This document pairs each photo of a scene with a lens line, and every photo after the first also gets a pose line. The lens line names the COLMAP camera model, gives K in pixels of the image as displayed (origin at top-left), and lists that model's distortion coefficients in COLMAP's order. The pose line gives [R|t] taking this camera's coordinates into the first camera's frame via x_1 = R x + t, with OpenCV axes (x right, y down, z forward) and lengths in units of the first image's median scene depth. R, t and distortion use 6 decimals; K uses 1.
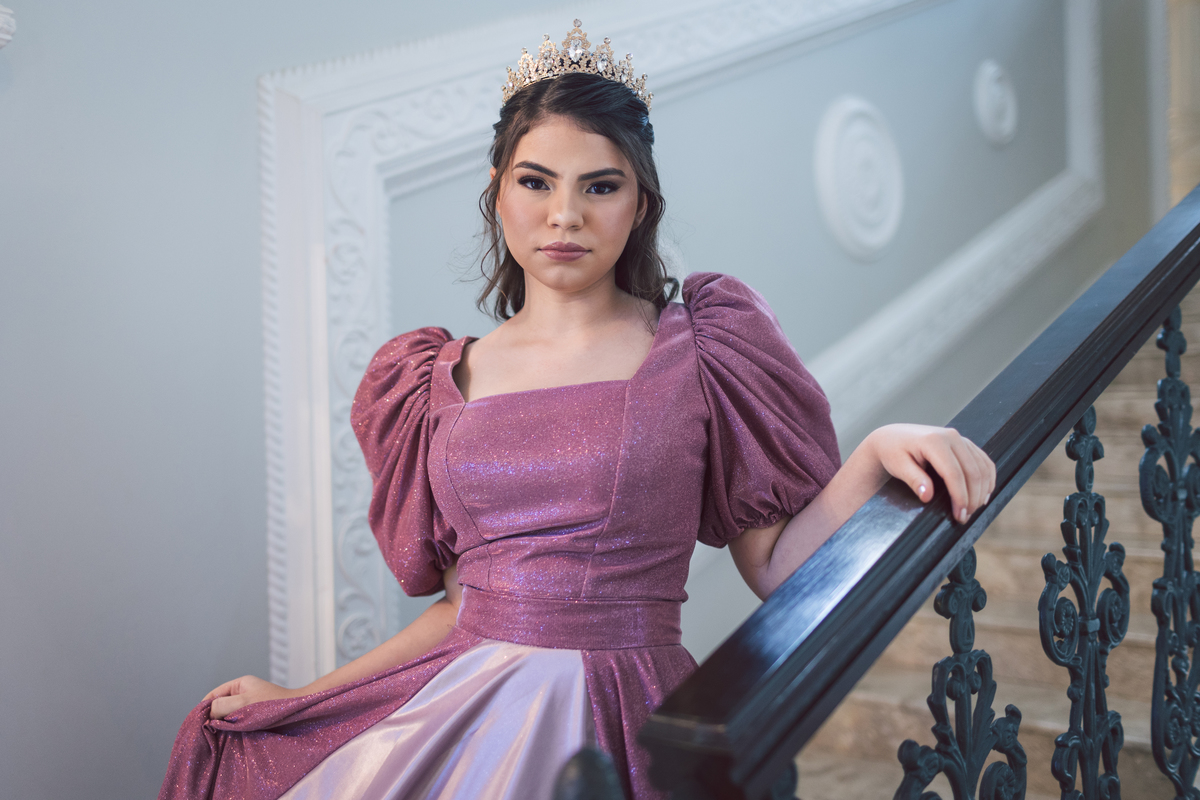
lens RADIAL K [[1206.7, 0, 593.9], [0, 1206.7, 405.5], [0, 0, 1]] dist [-0.013525, 0.000000]
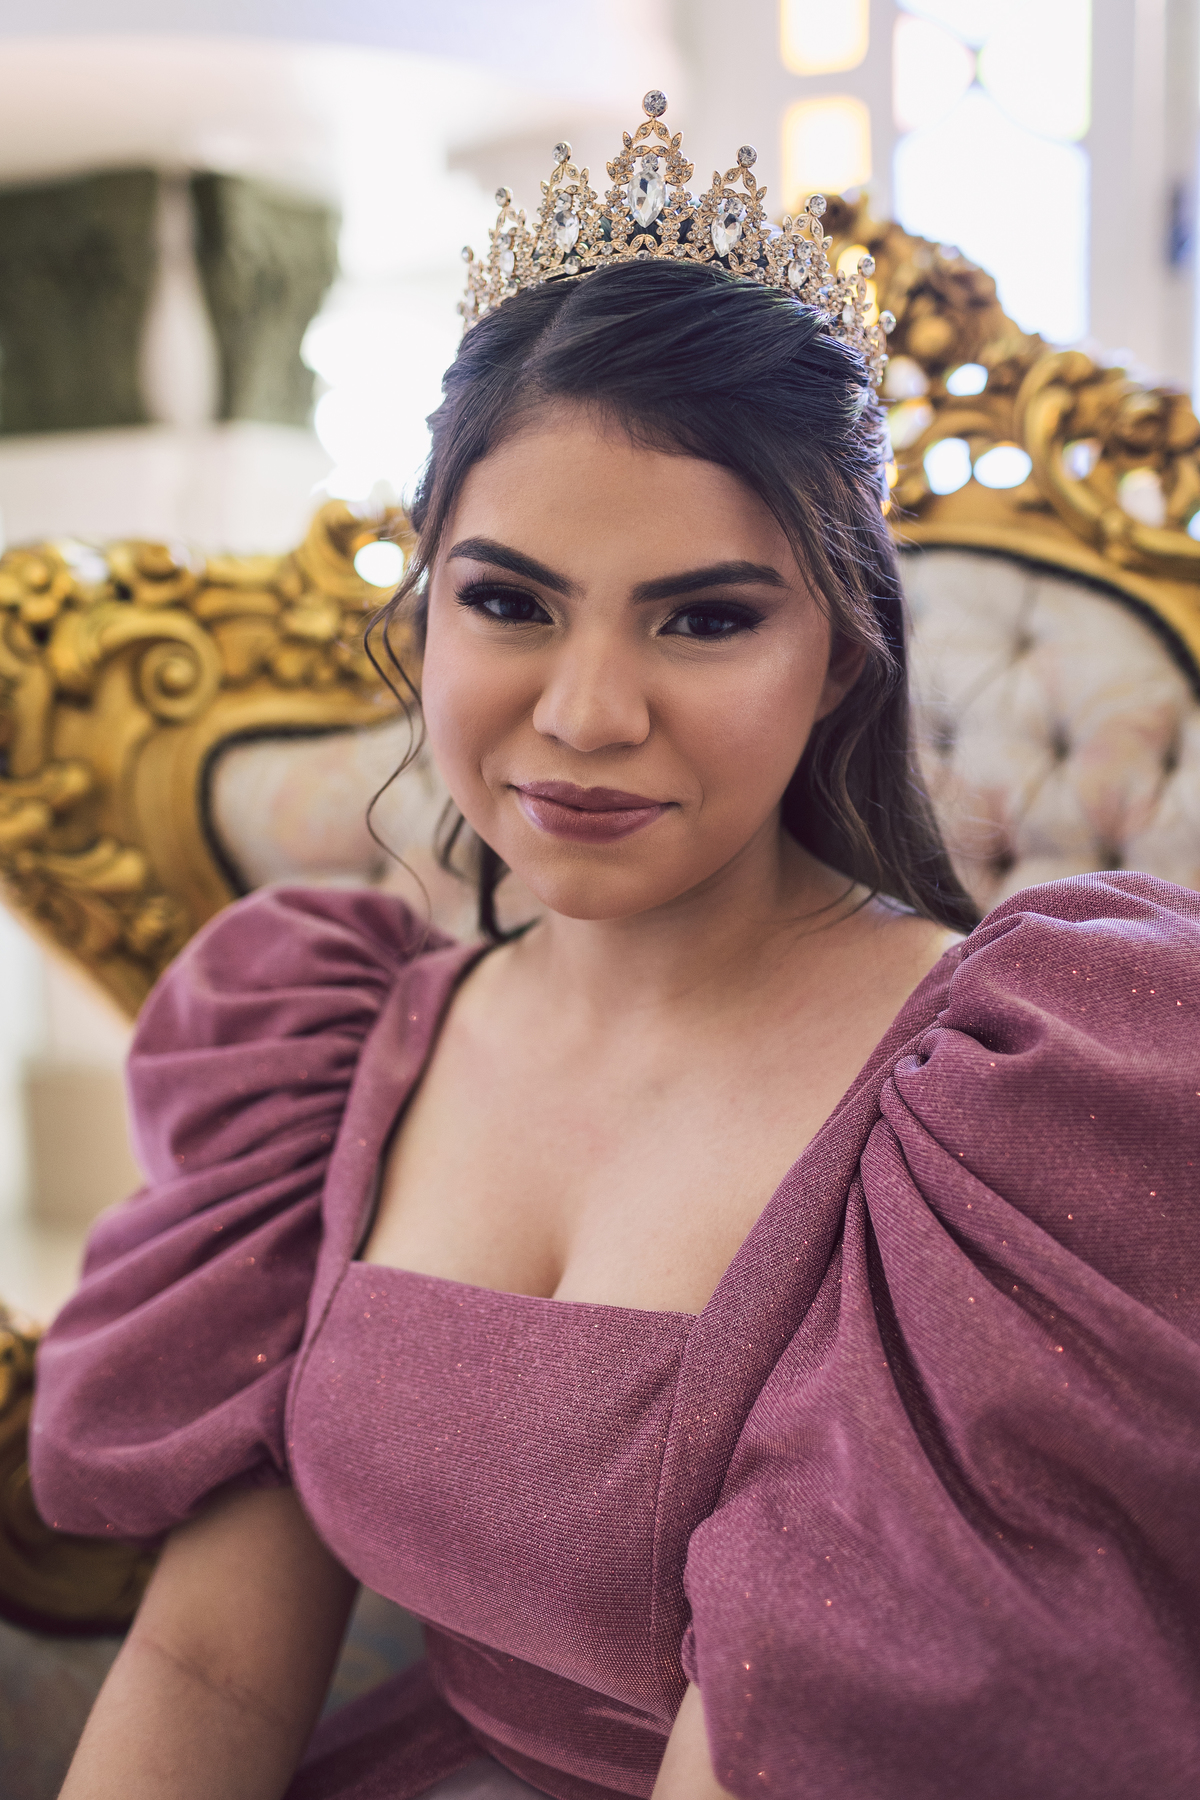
lens RADIAL K [[1810.1, 0, 595.7], [0, 1810.1, 898.1], [0, 0, 1]] dist [-0.013525, 0.000000]
pose [[0.984337, 0.039059, -0.171916, 0.063067], [-0.024820, 0.996139, 0.084212, -0.144728], [0.174541, -0.078626, 0.981506, 0.503036]]
